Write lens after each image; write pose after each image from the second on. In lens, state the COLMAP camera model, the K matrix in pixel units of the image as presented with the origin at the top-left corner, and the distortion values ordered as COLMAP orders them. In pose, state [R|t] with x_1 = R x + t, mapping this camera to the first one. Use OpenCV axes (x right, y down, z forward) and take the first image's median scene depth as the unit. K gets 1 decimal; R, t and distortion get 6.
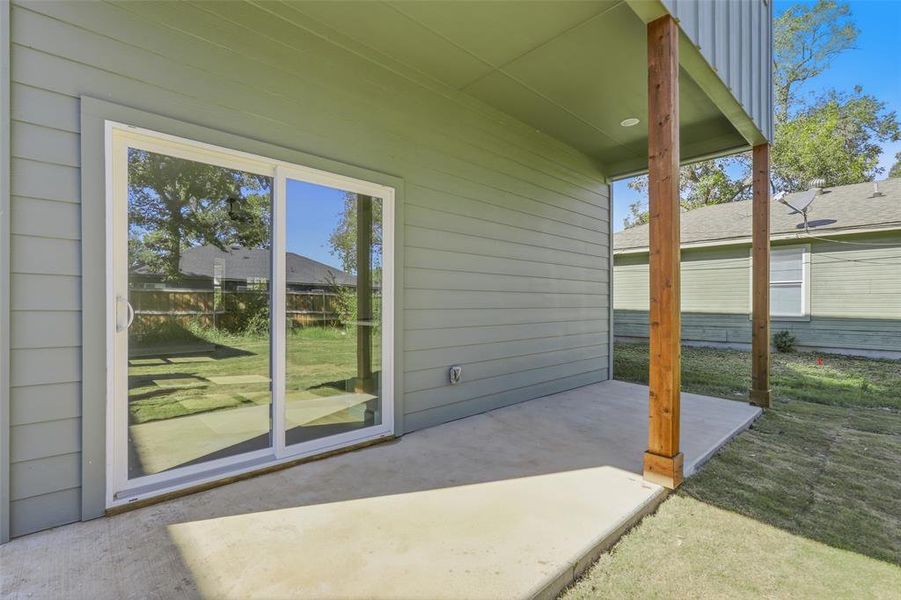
lens RADIAL K [[414.2, 0, 450.2], [0, 414.2, 307.7], [0, 0, 1]] dist [0.004184, 0.000319]
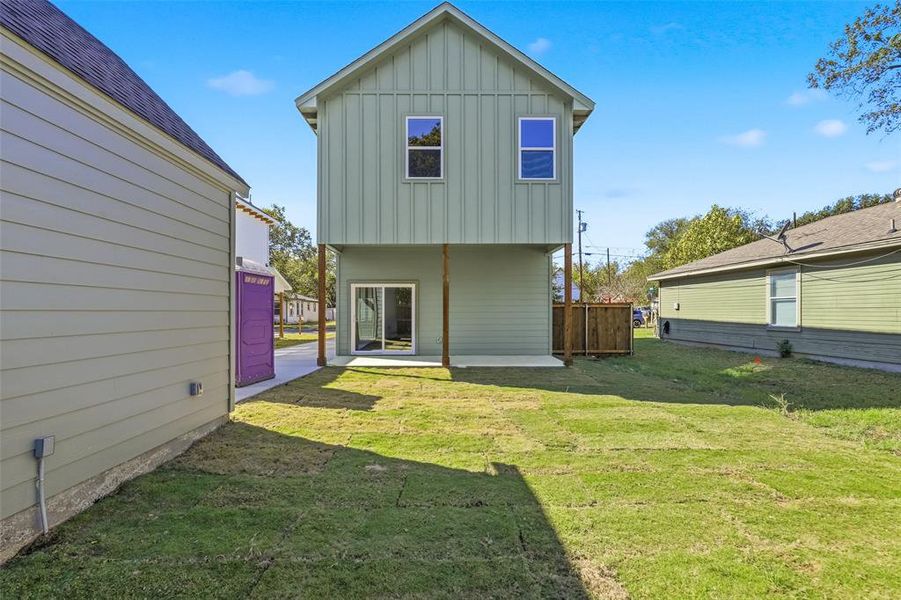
lens RADIAL K [[414.2, 0, 450.2], [0, 414.2, 307.7], [0, 0, 1]] dist [0.004184, 0.000319]
pose [[0.737506, -0.009331, -0.675276, 0.933780], [-0.002622, 0.999857, -0.016680, -0.011686], [0.675336, 0.014072, 0.737376, -0.525437]]
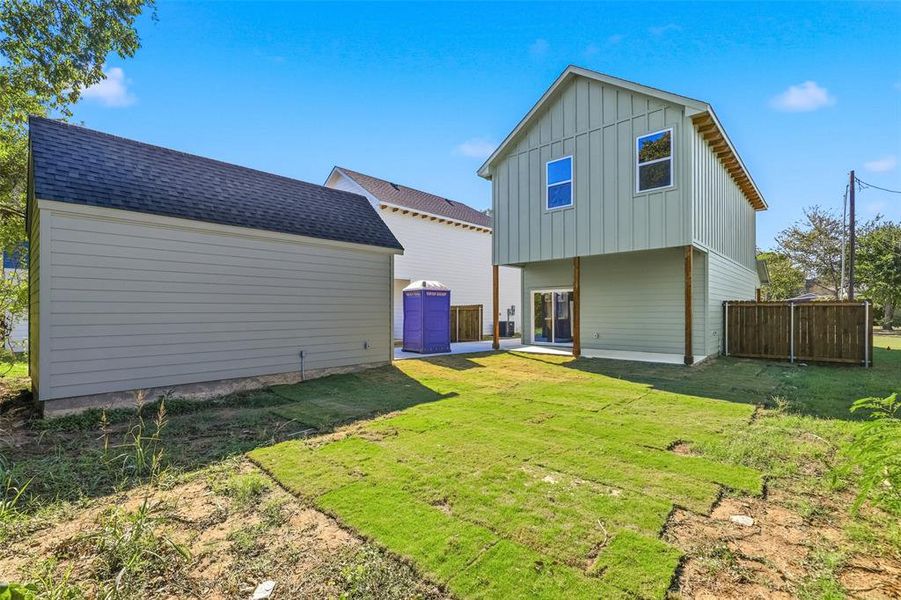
lens RADIAL K [[414.2, 0, 450.2], [0, 414.2, 307.7], [0, 0, 1]] dist [0.004184, 0.000319]
pose [[0.059219, -0.007382, -0.998218, 1.538622], [-0.003635, 0.999964, -0.007611, -0.021635], [0.998238, 0.004079, 0.059190, -0.206218]]
